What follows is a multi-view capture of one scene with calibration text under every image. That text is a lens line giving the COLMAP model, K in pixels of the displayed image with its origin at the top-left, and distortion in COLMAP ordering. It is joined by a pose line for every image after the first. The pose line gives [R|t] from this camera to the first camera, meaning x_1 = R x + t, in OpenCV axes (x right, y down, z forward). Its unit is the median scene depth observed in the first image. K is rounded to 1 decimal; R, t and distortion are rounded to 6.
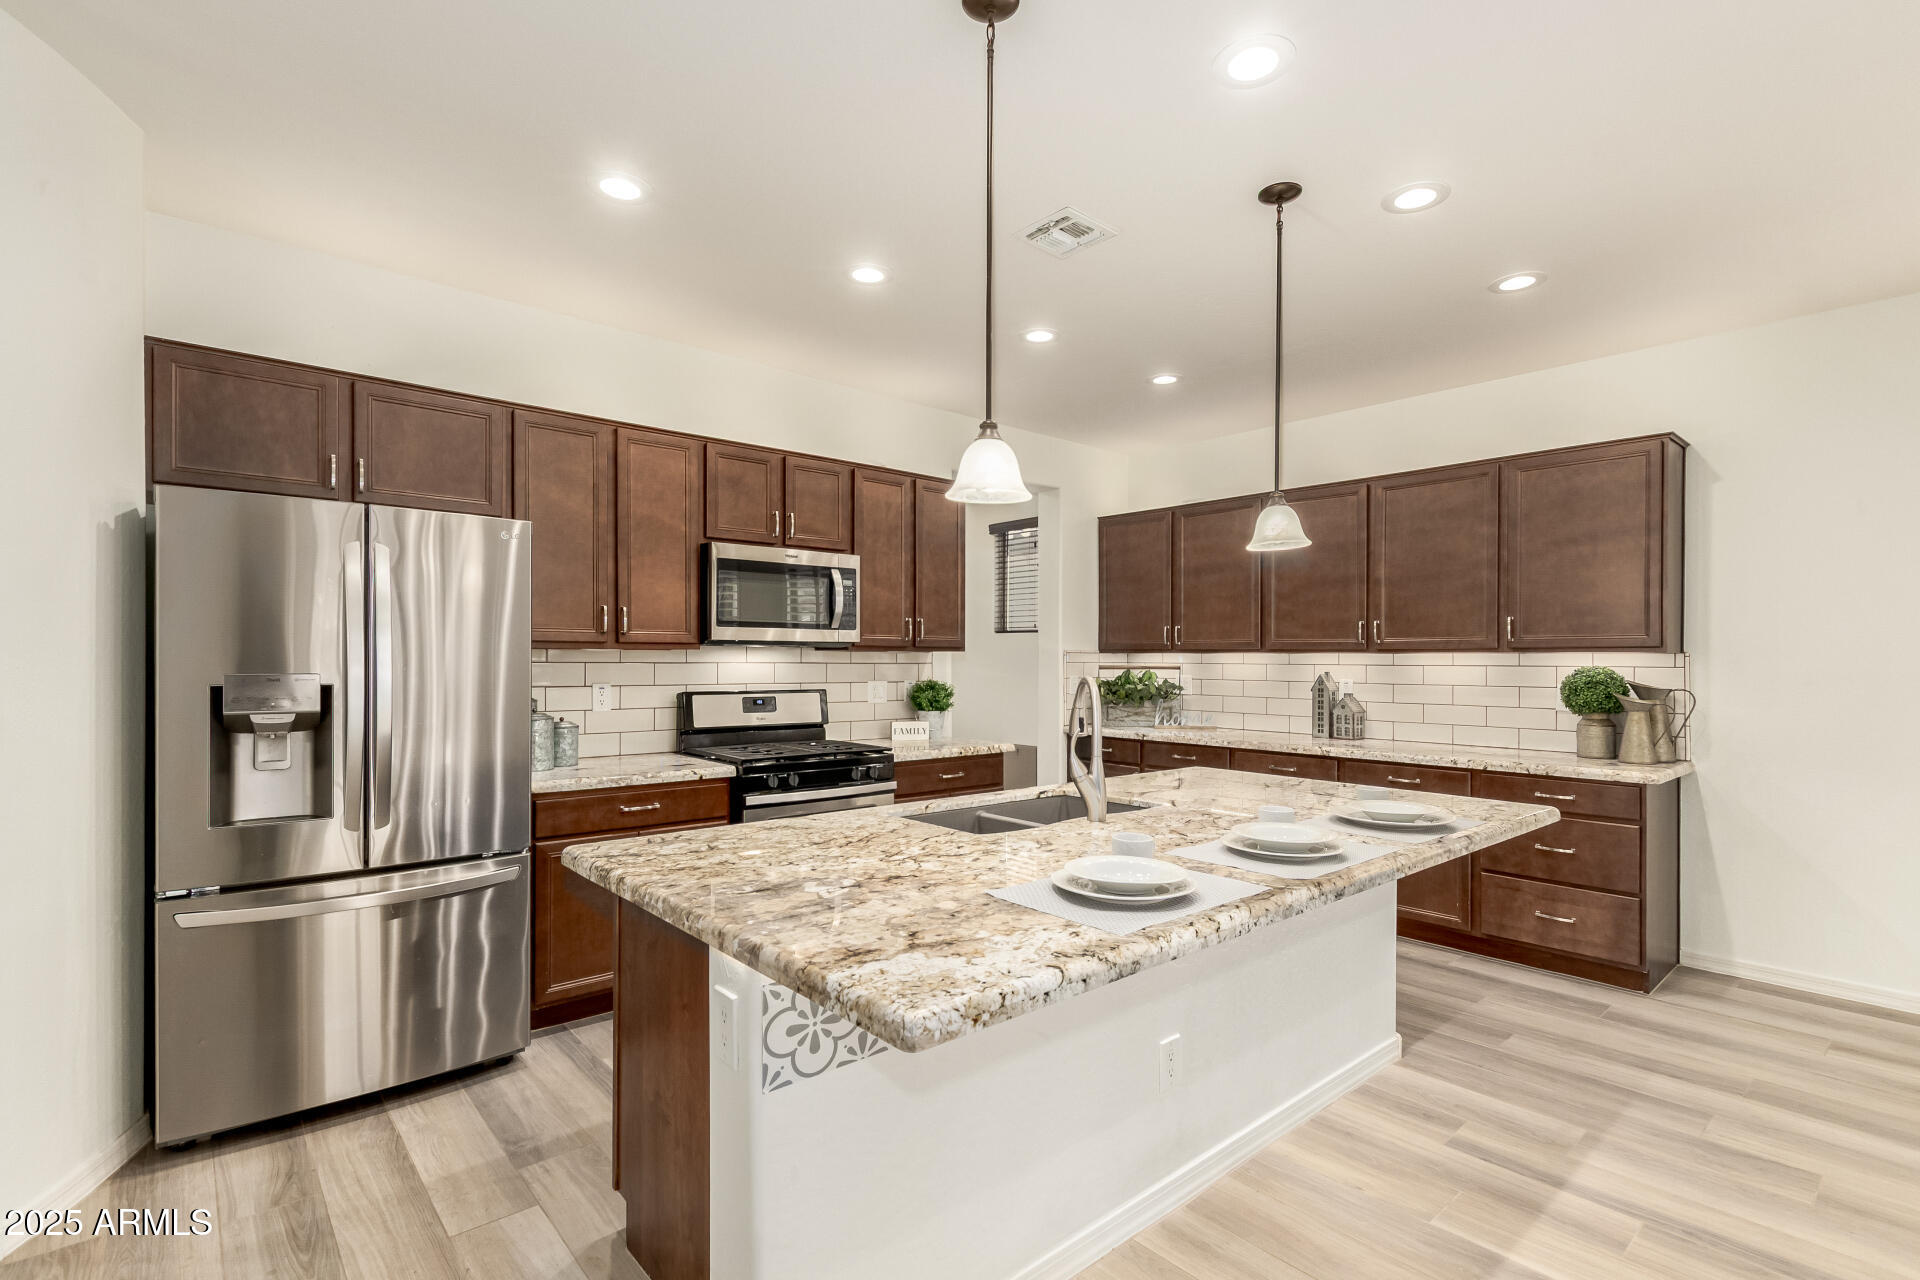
lens RADIAL K [[887.8, 0, 961.7], [0, 887.8, 647.3], [0, 0, 1]] dist [0.005587, -0.001505]
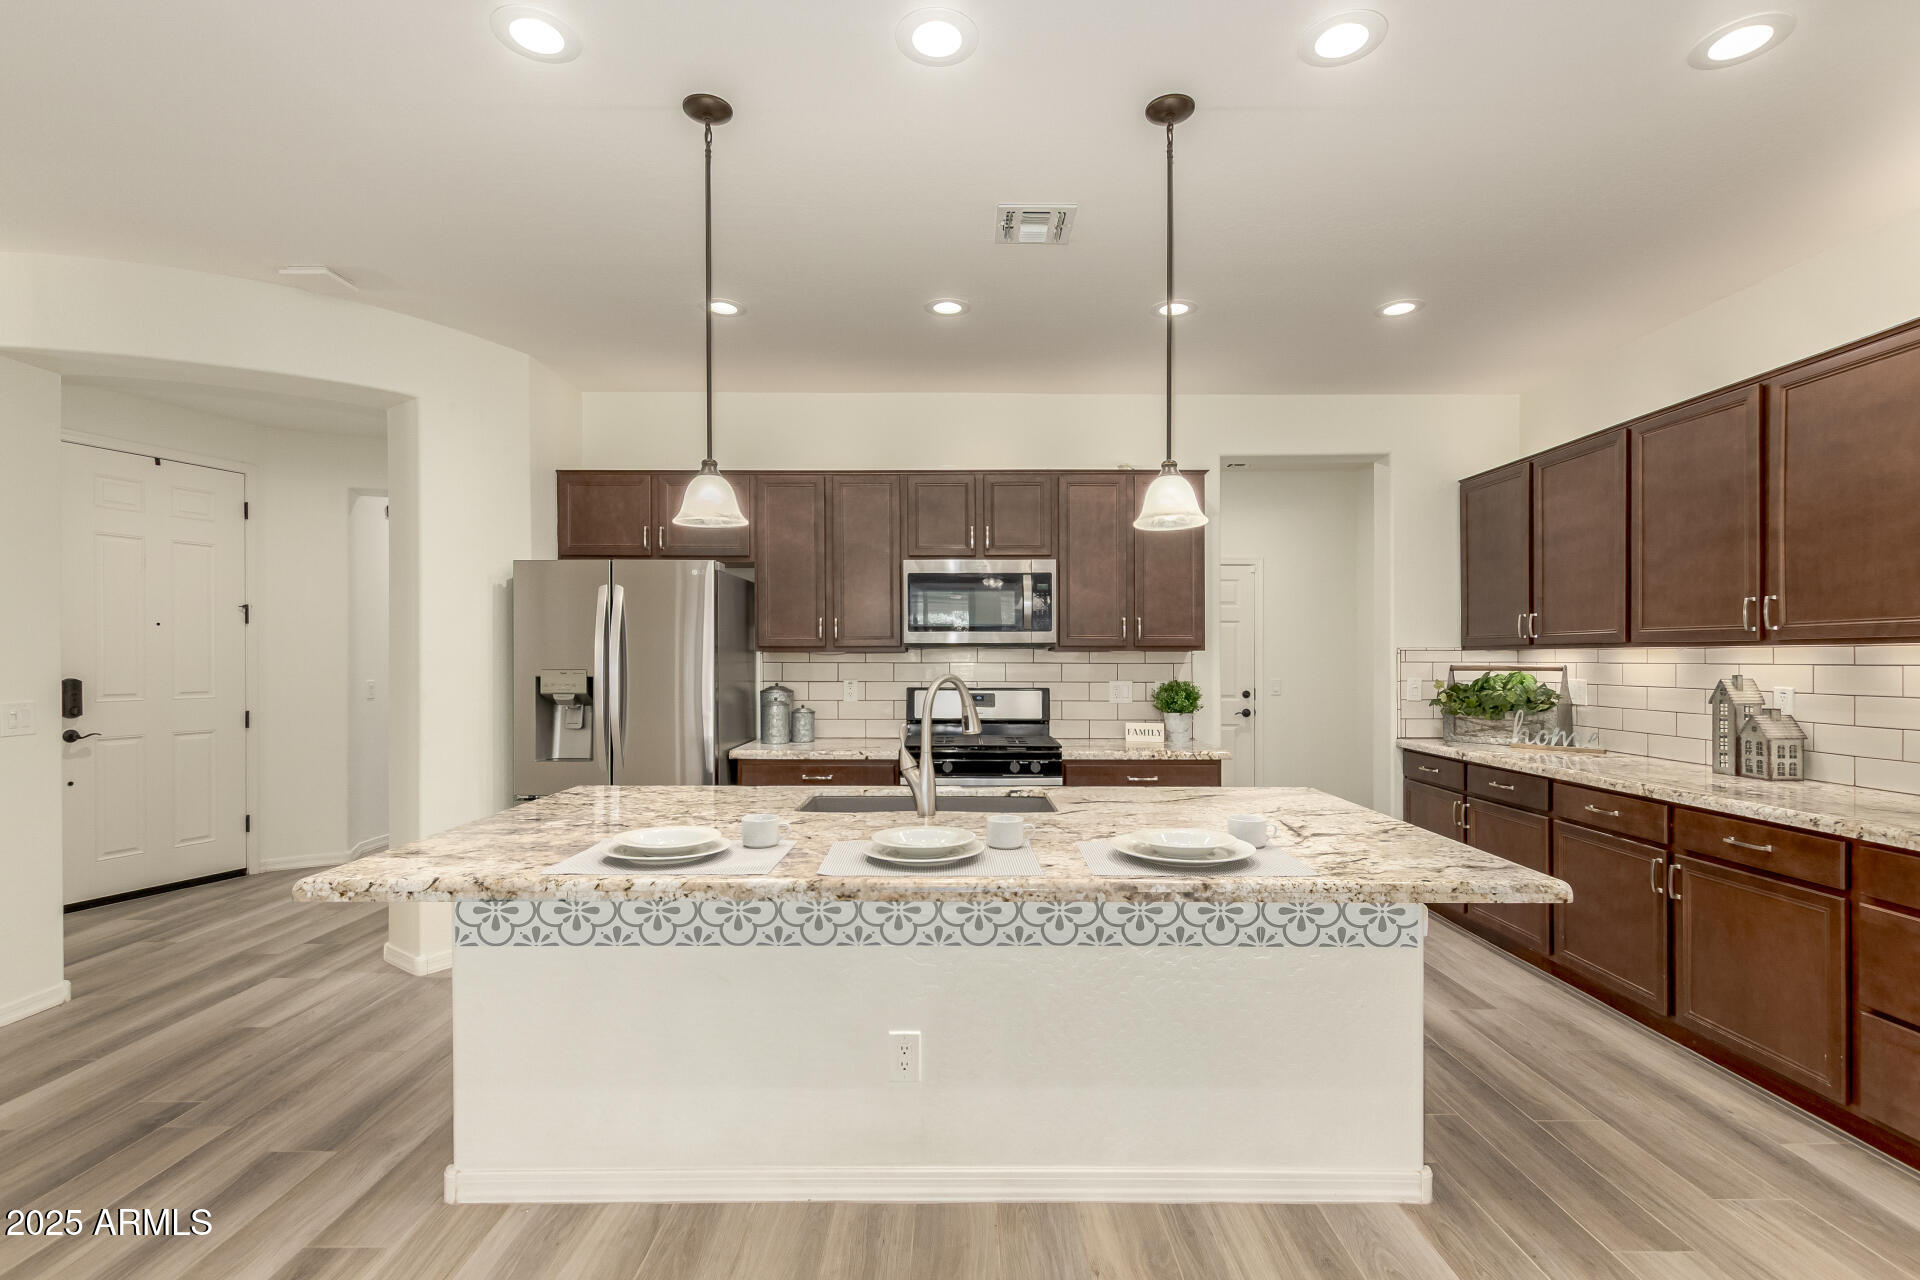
lens RADIAL K [[887.8, 0, 965.2], [0, 887.8, 653.3], [0, 0, 1]] dist [0.005587, -0.001505]
pose [[0.755798, -0.009075, -0.654742, 0.483782], [0.012508, 0.999922, 0.000579, 0.004465], [0.654686, -0.008627, 0.755852, 0.143852]]
